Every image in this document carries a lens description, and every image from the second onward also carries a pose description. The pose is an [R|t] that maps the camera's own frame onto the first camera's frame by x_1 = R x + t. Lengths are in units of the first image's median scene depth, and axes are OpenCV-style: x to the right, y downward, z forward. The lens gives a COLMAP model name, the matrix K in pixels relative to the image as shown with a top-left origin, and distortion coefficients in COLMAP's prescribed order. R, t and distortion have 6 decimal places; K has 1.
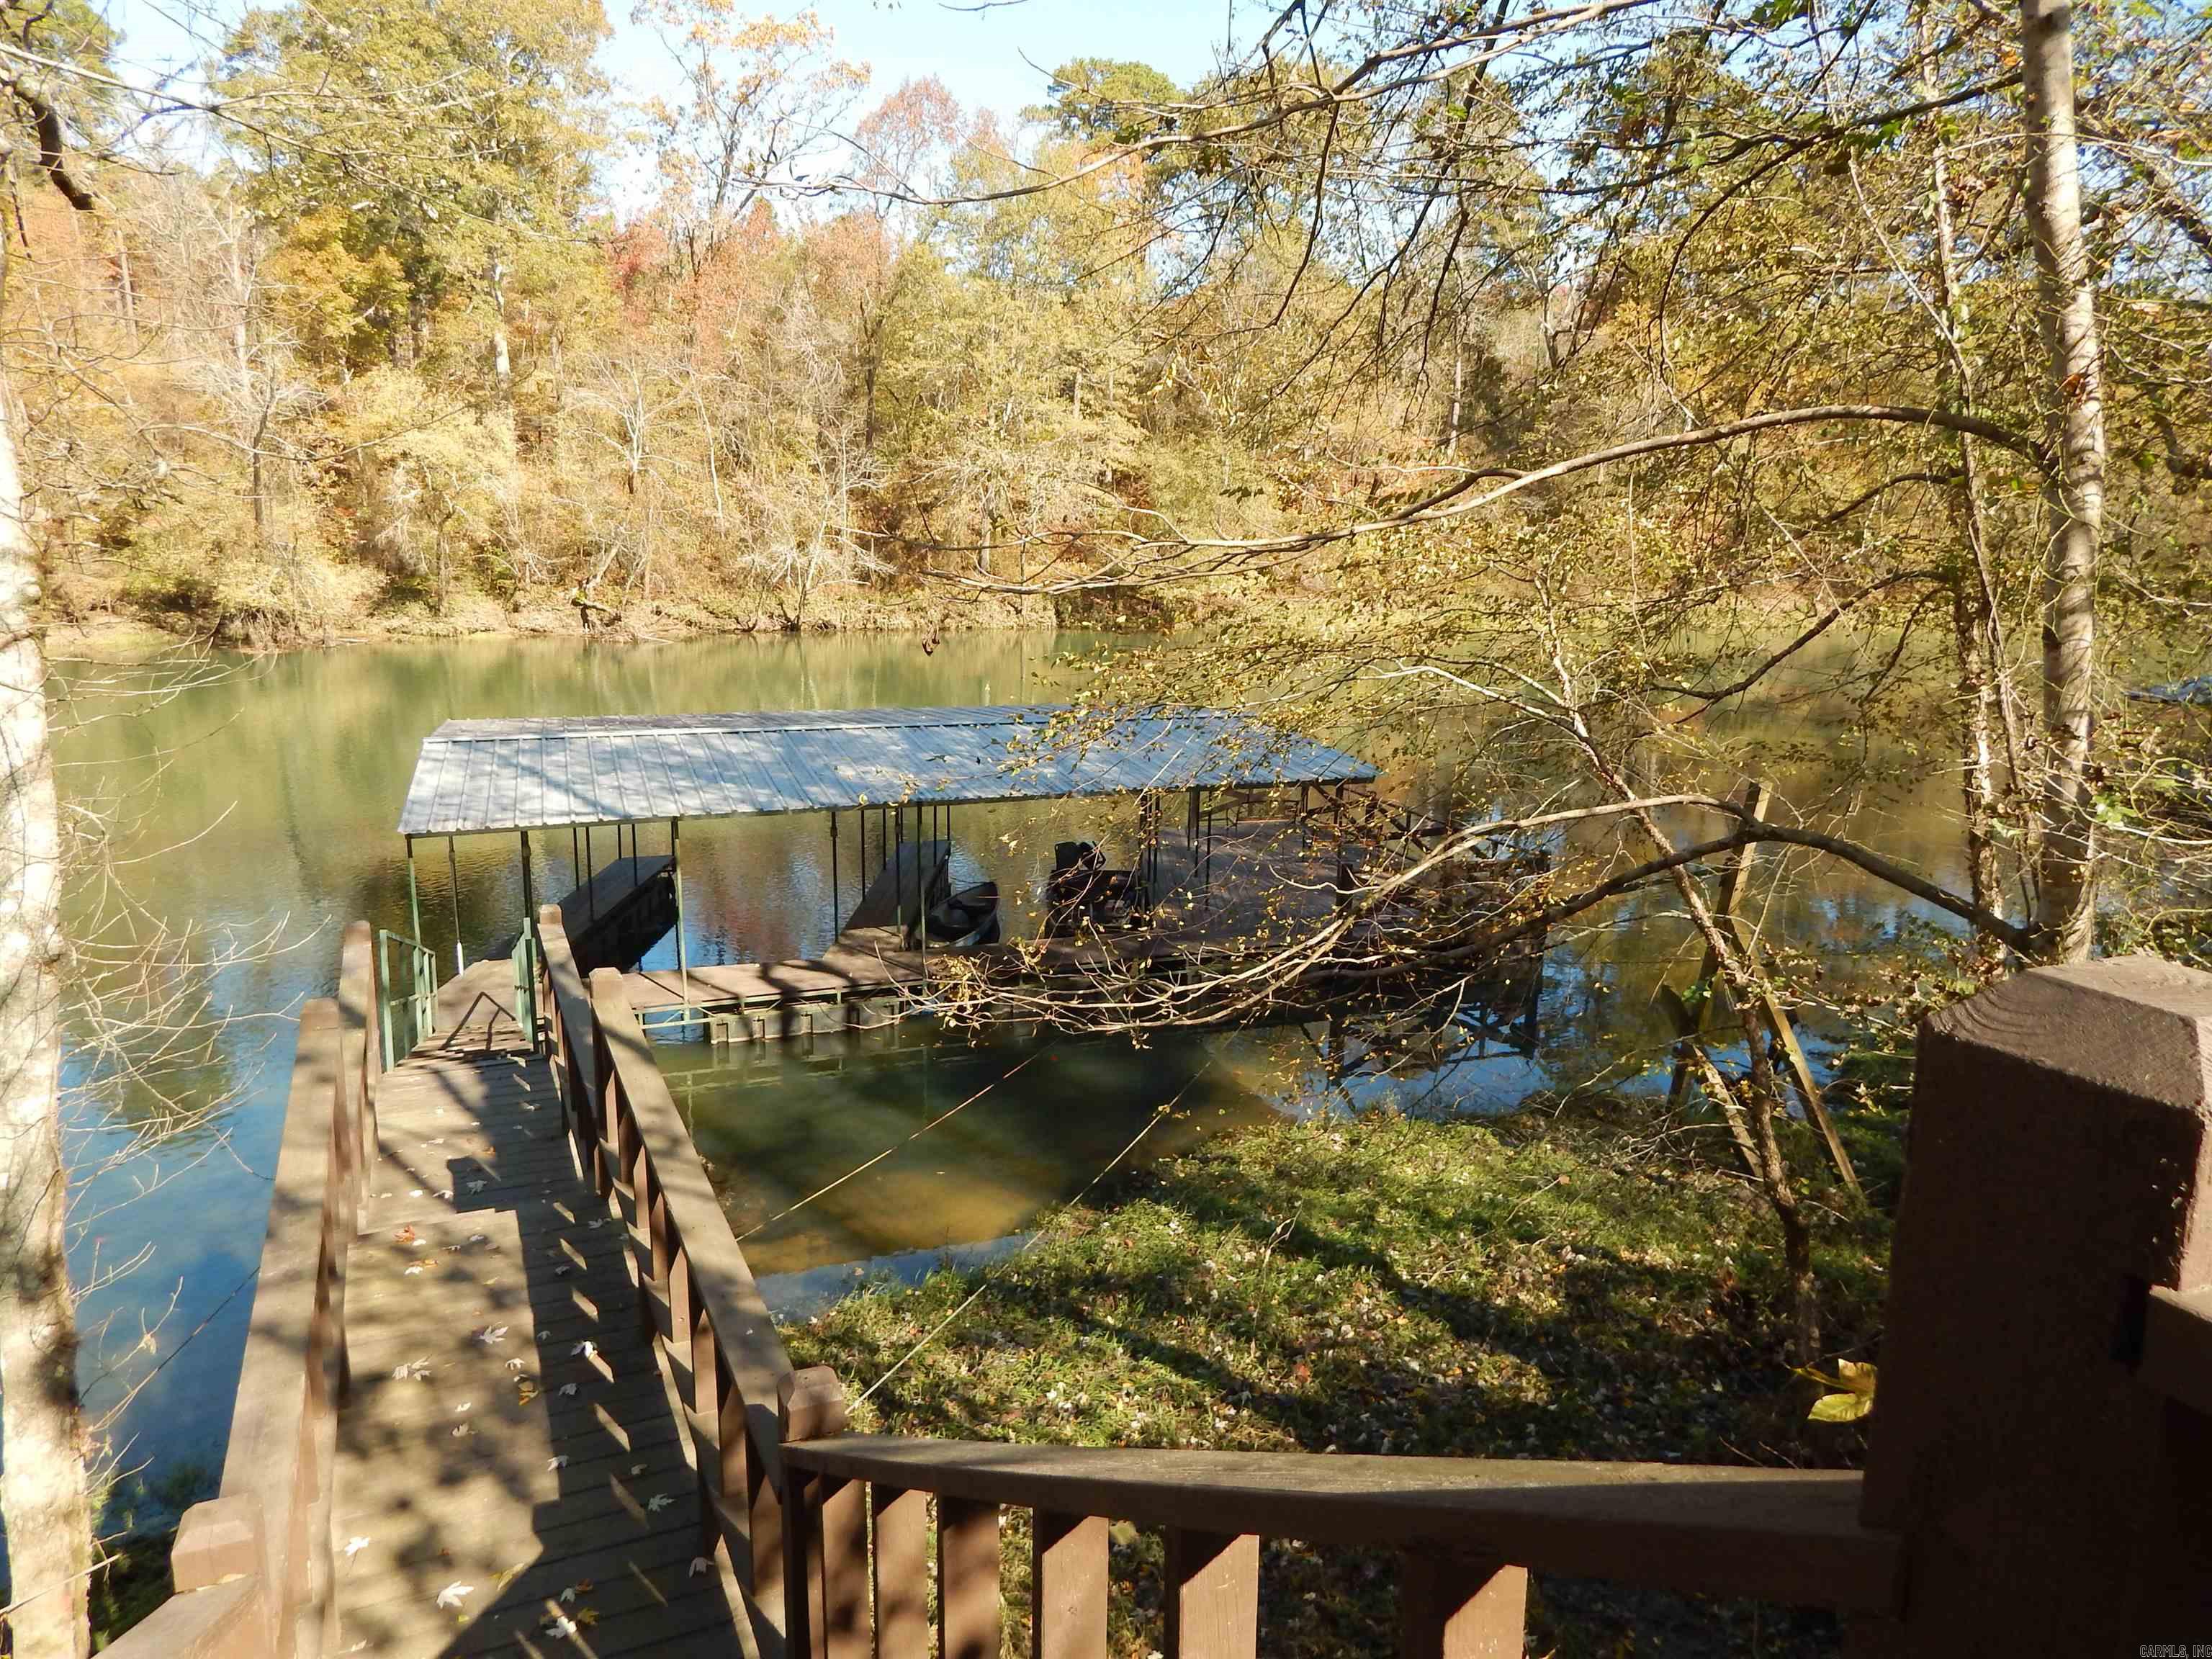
lens RADIAL K [[1434.9, 0, 1147.7], [0, 1434.9, 814.9], [0, 0, 1]] dist [-0.023032, 0.000500]
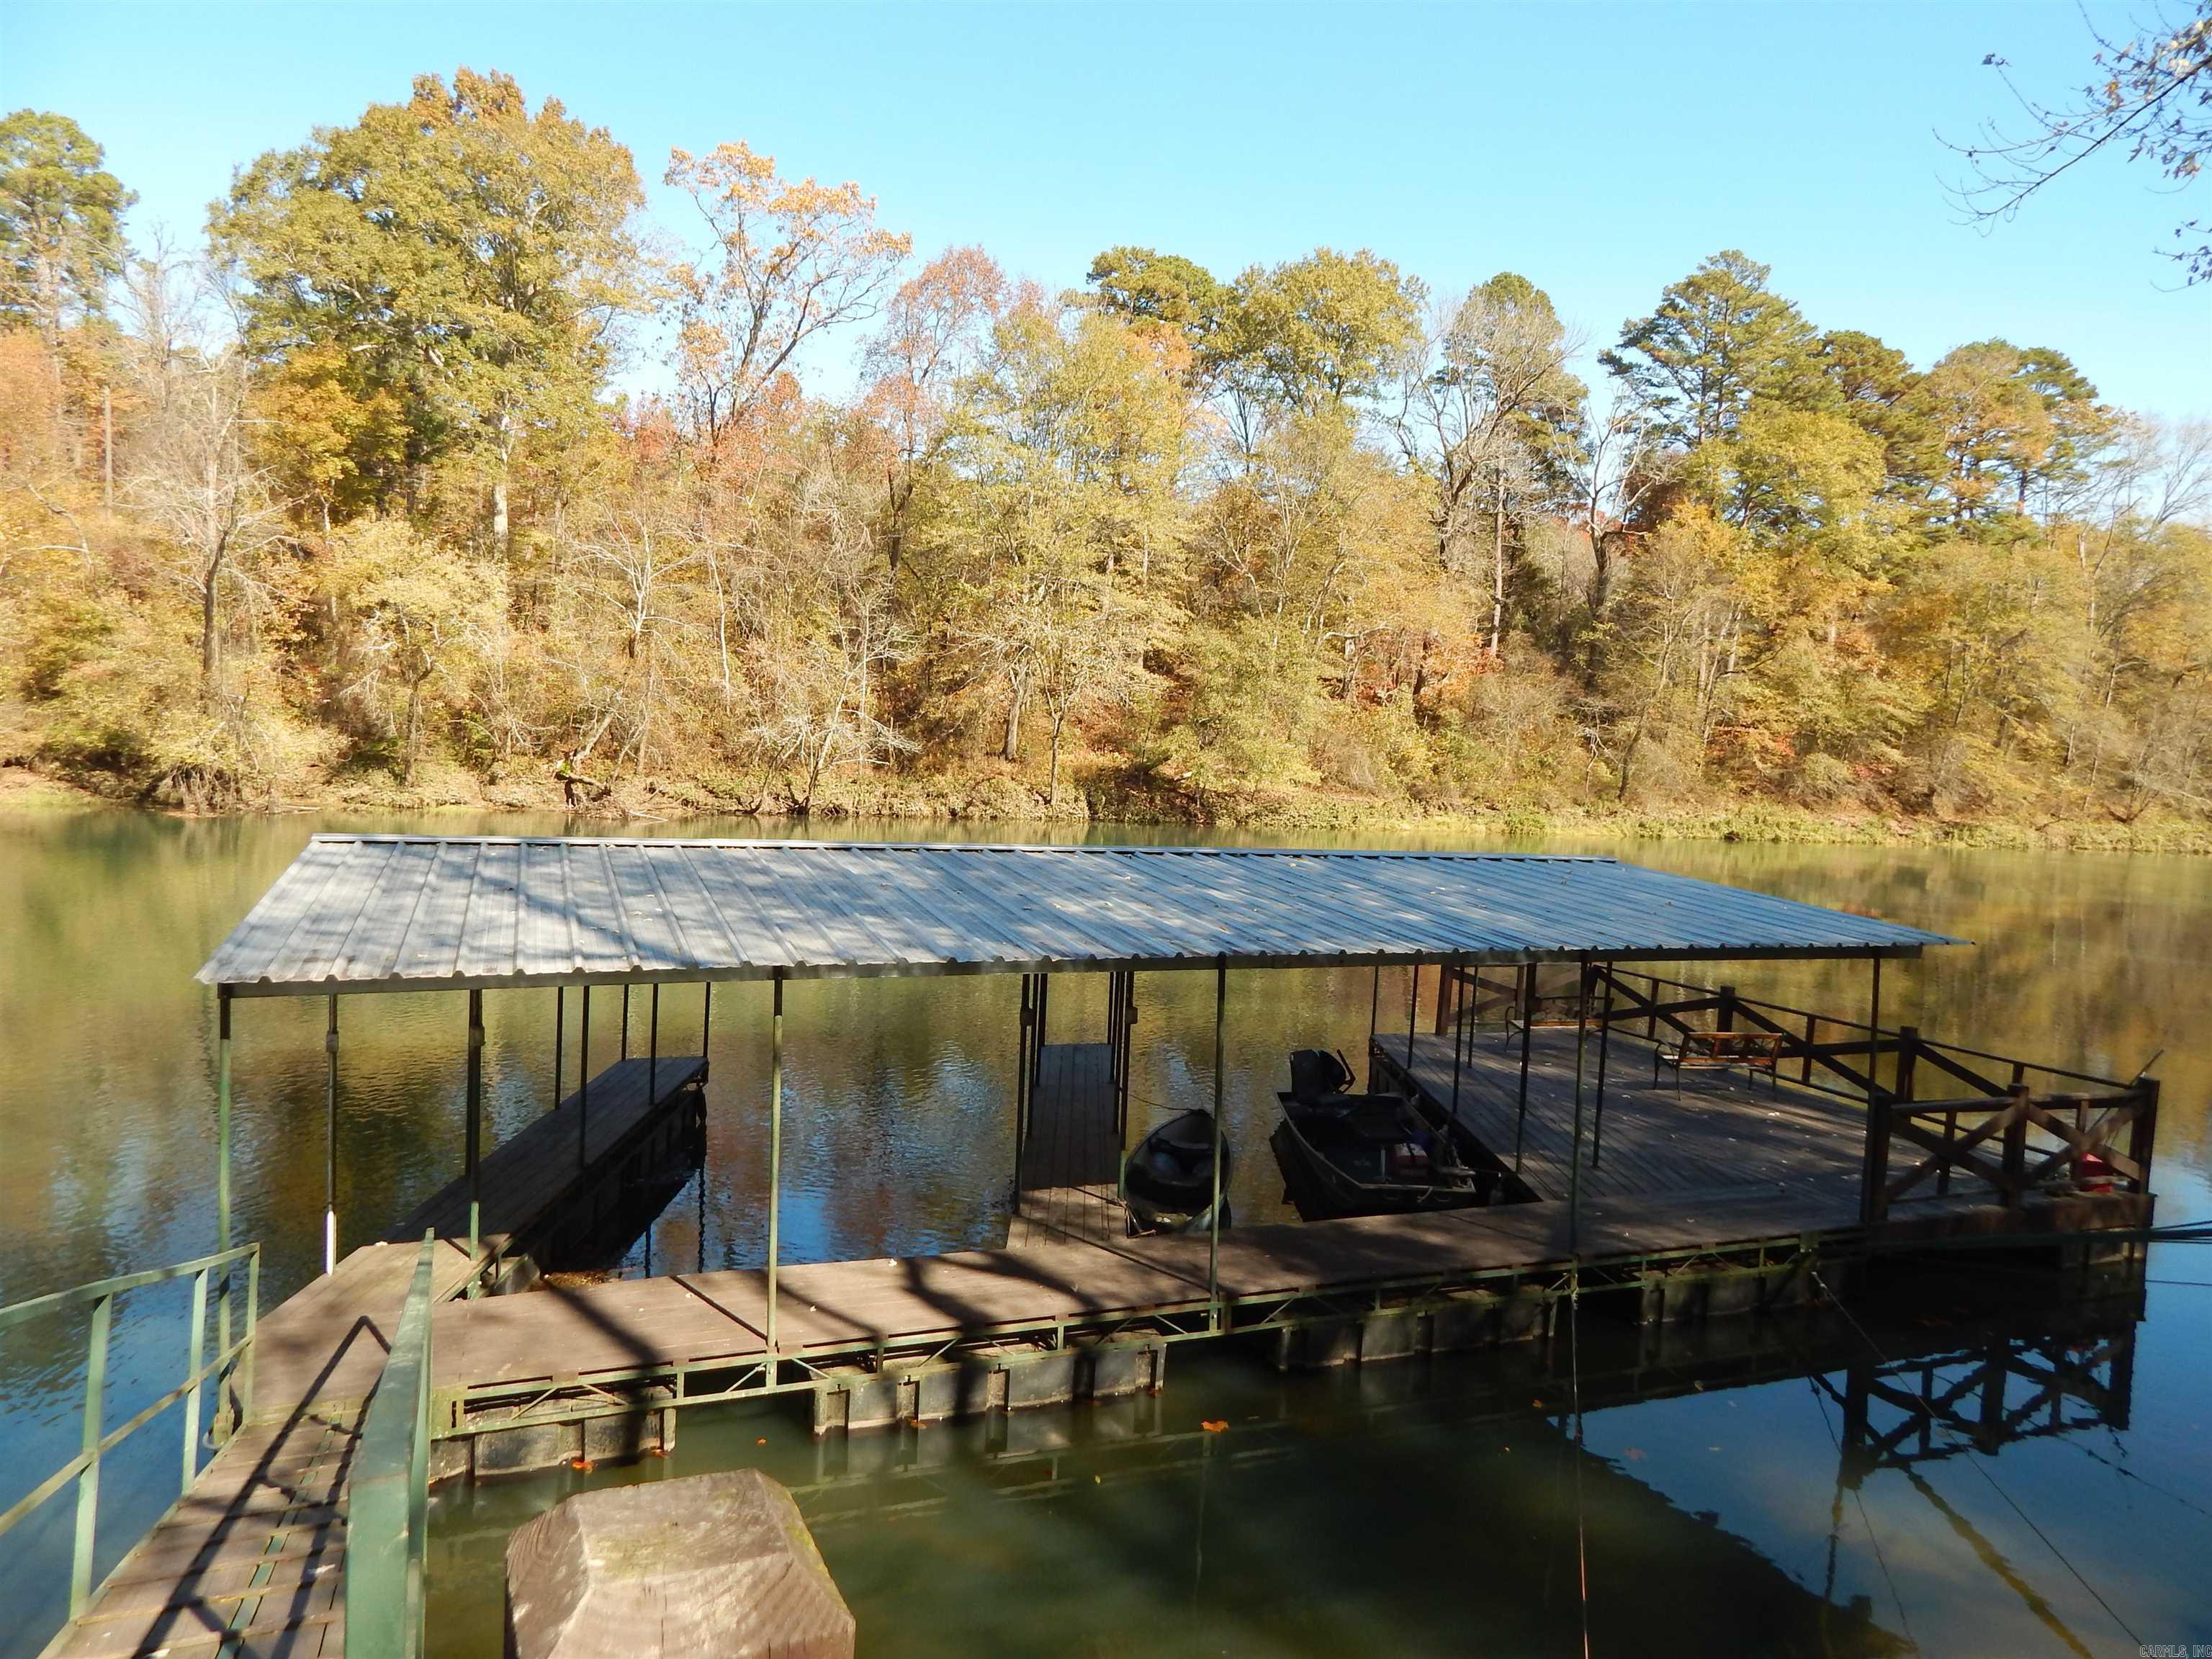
lens RADIAL K [[1434.9, 0, 1147.7], [0, 1434.9, 814.9], [0, 0, 1]] dist [-0.023032, 0.000500]
pose [[0.999592, 0.022244, 0.017924, -0.048027], [-0.019256, 0.988131, -0.152403, 0.004947], [-0.021102, 0.151996, 0.988156, 0.111677]]
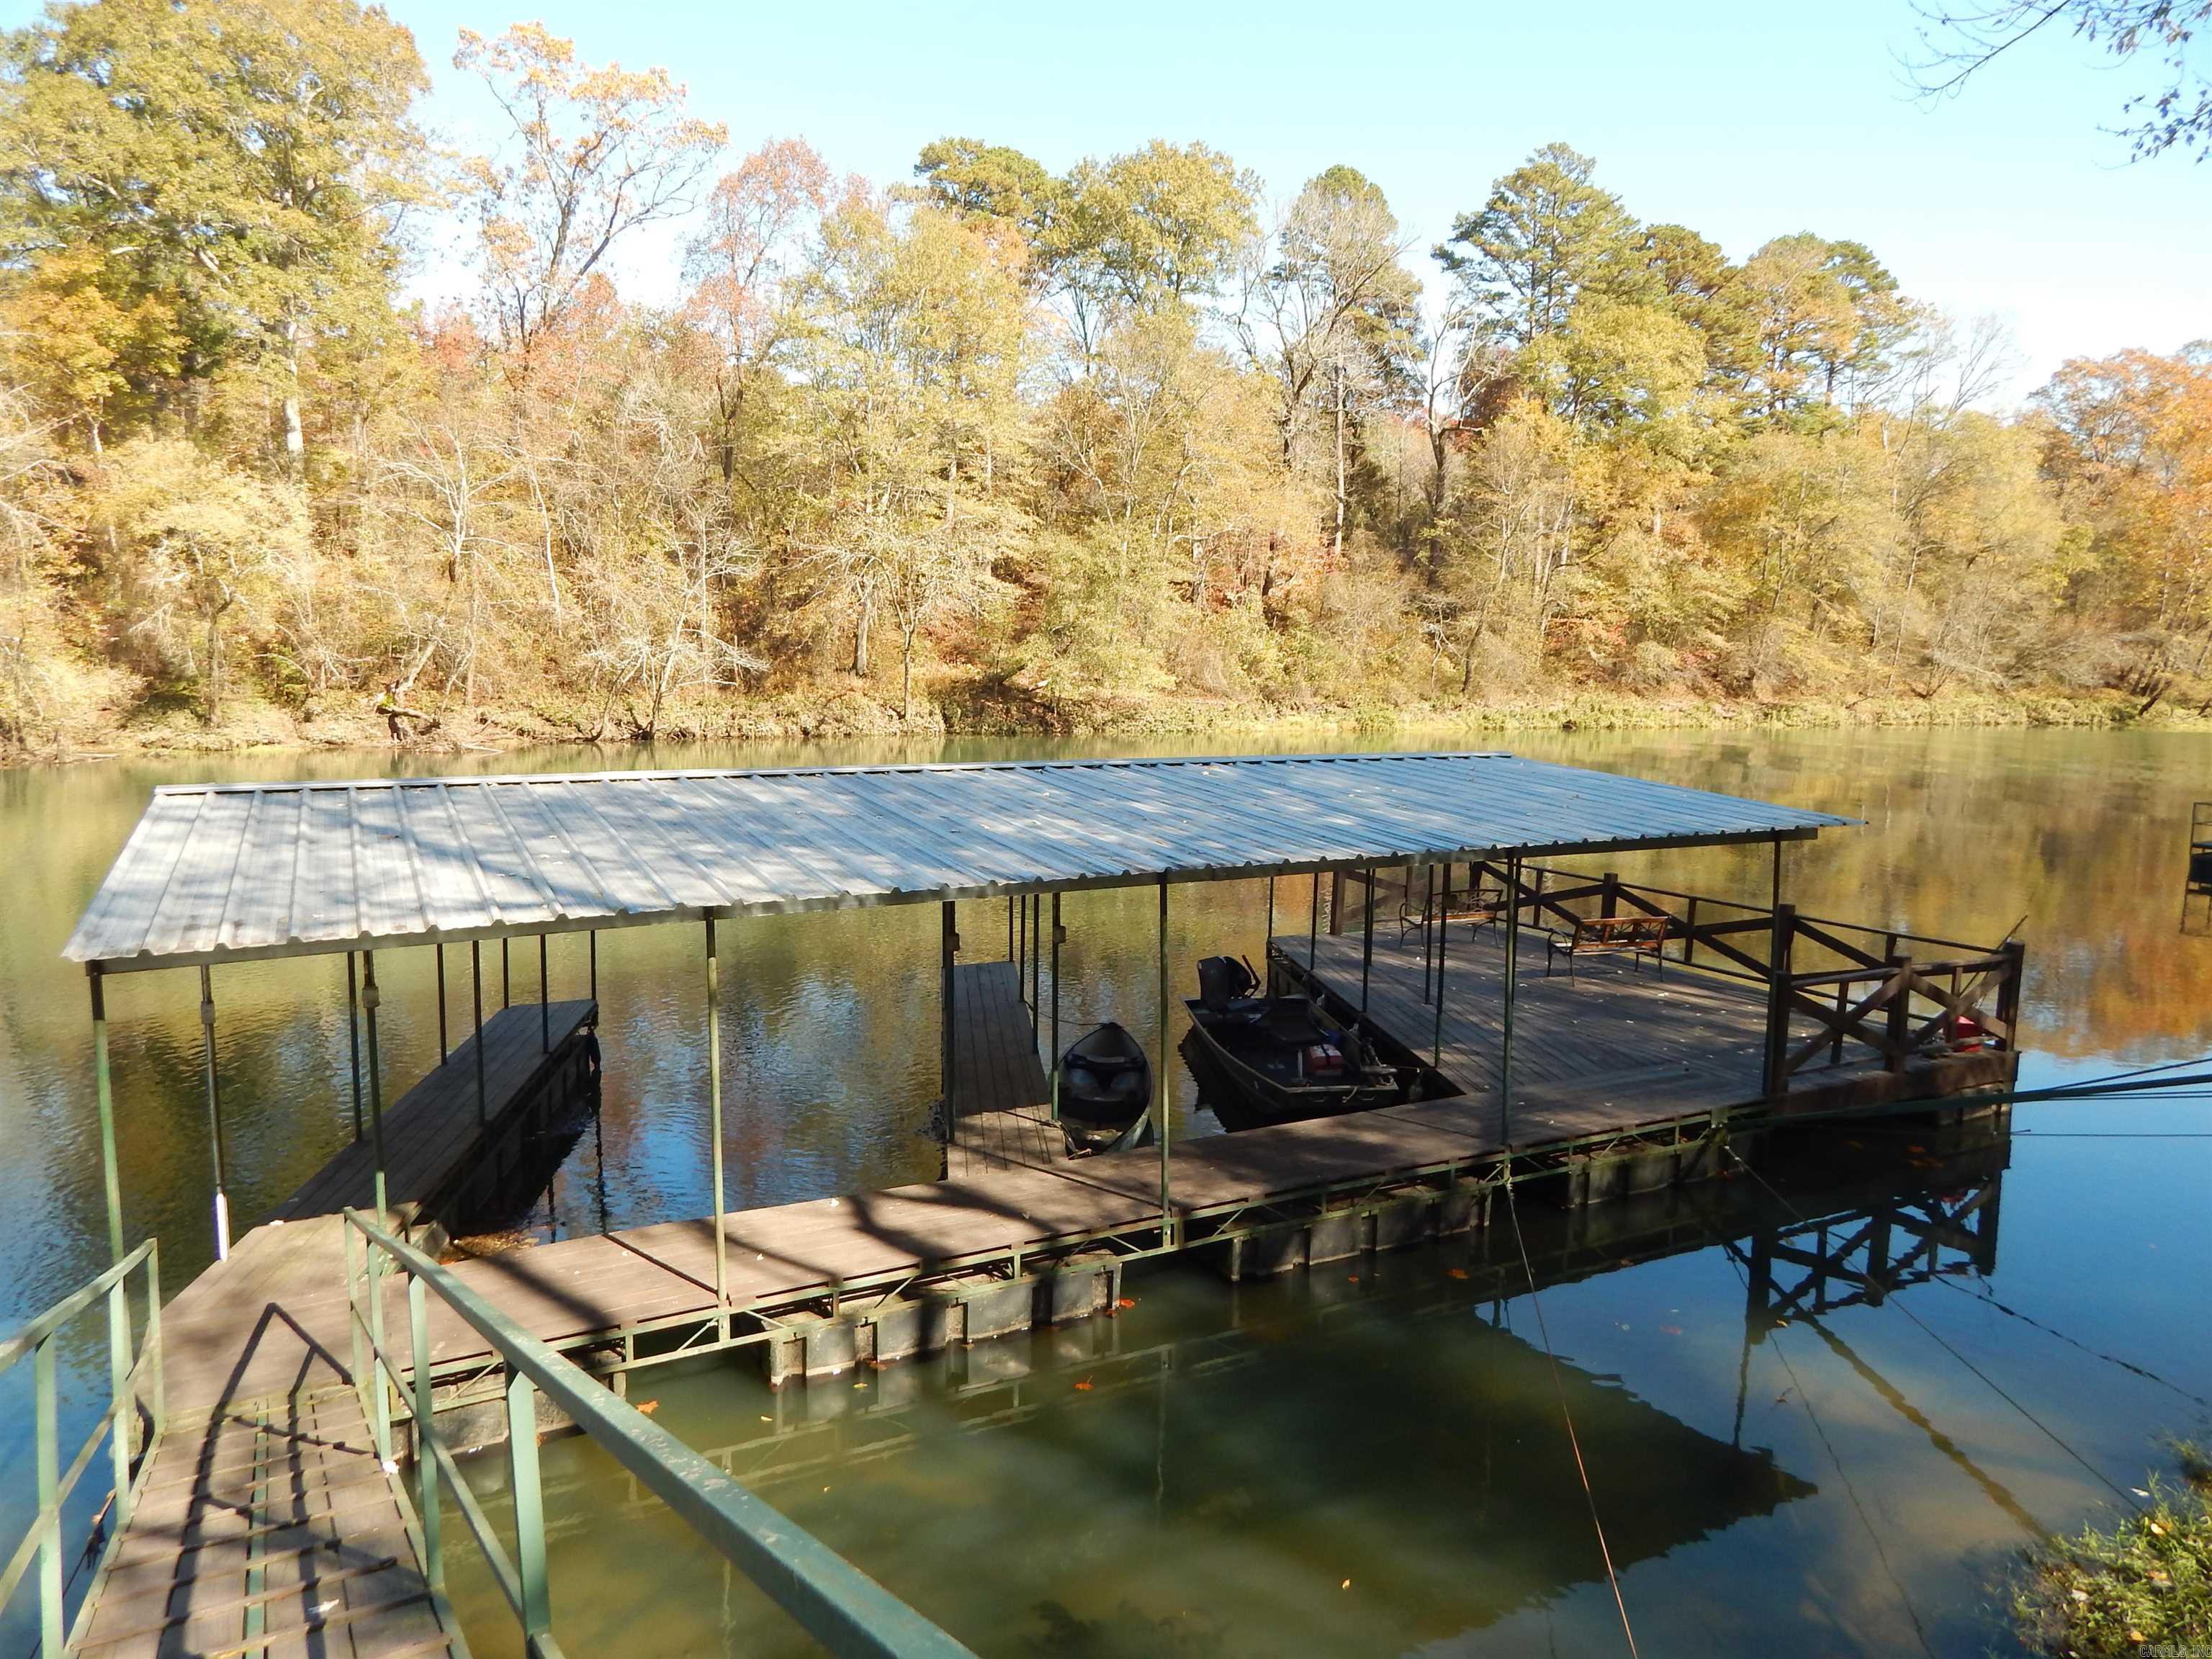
lens RADIAL K [[1434.9, 0, 1147.7], [0, 1434.9, 814.9], [0, 0, 1]] dist [-0.023032, 0.000500]
pose [[0.992122, -0.023926, 0.122972, -0.055570], [0.034923, 0.995503, -0.088063, 0.003846], [-0.120312, 0.091664, 0.988495, 0.116205]]
